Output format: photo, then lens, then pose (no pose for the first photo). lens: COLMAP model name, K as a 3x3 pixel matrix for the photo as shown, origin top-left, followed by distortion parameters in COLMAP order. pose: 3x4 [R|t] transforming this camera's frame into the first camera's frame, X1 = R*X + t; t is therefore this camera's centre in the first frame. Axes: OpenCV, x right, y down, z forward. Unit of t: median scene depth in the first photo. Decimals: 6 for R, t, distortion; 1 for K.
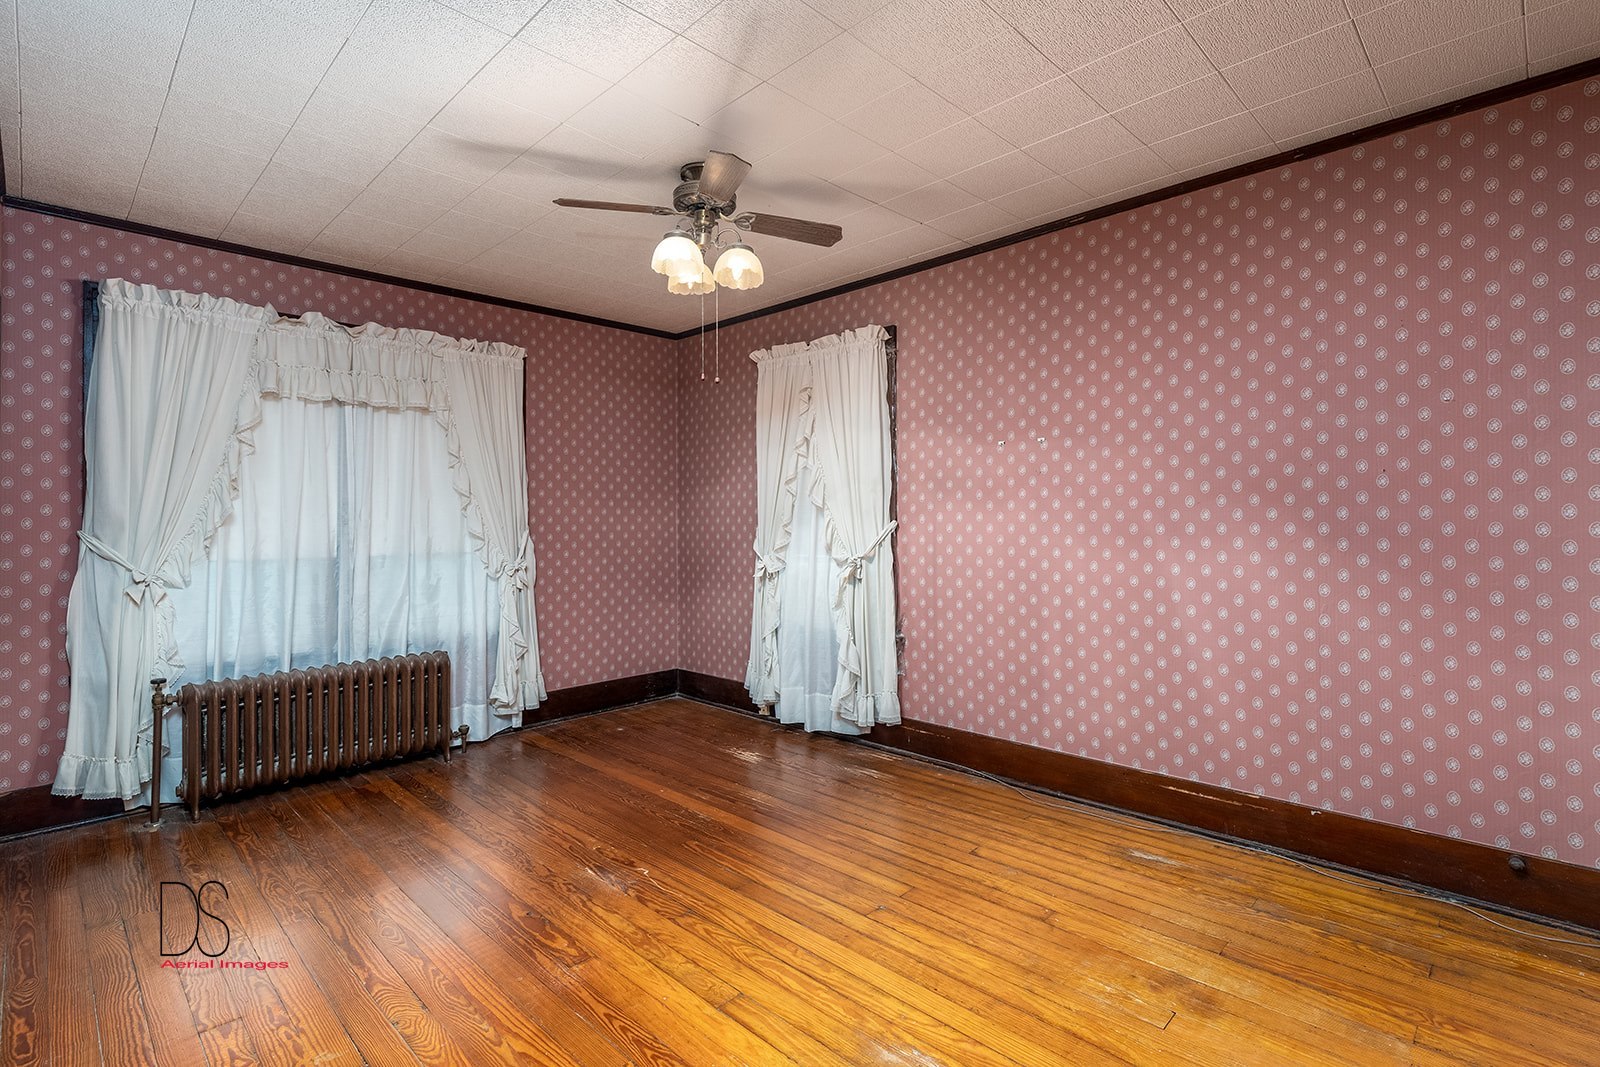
lens RADIAL K [[754.2, 0, 805.4], [0, 754.2, 513.5], [0, 0, 1]] dist [0.001573, 0.000201]
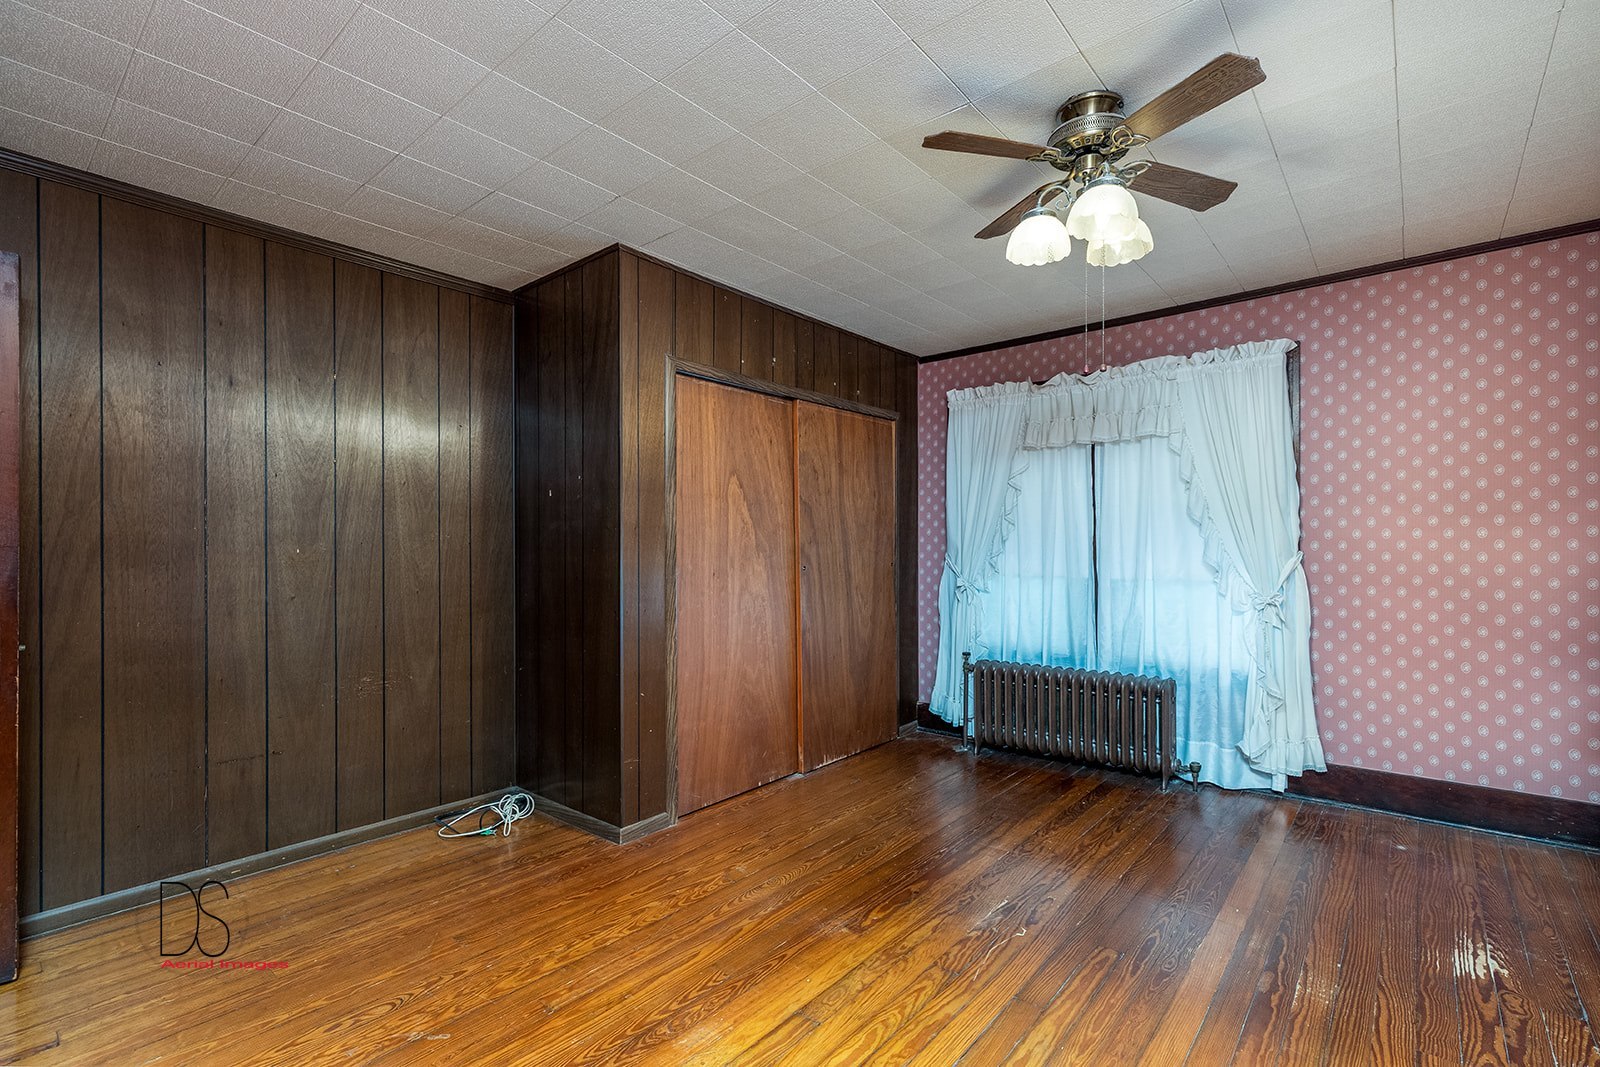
lens RADIAL K [[729.2, 0, 801.8], [0, 729.2, 543.2], [0, 0, 1]] dist [0.002023, 0.000360]
pose [[0.067417, 0.001611, -0.997724, 0.558990], [0.011714, 0.999928, 0.002406, -0.003458], [0.997656, -0.011850, 0.067394, 0.583891]]
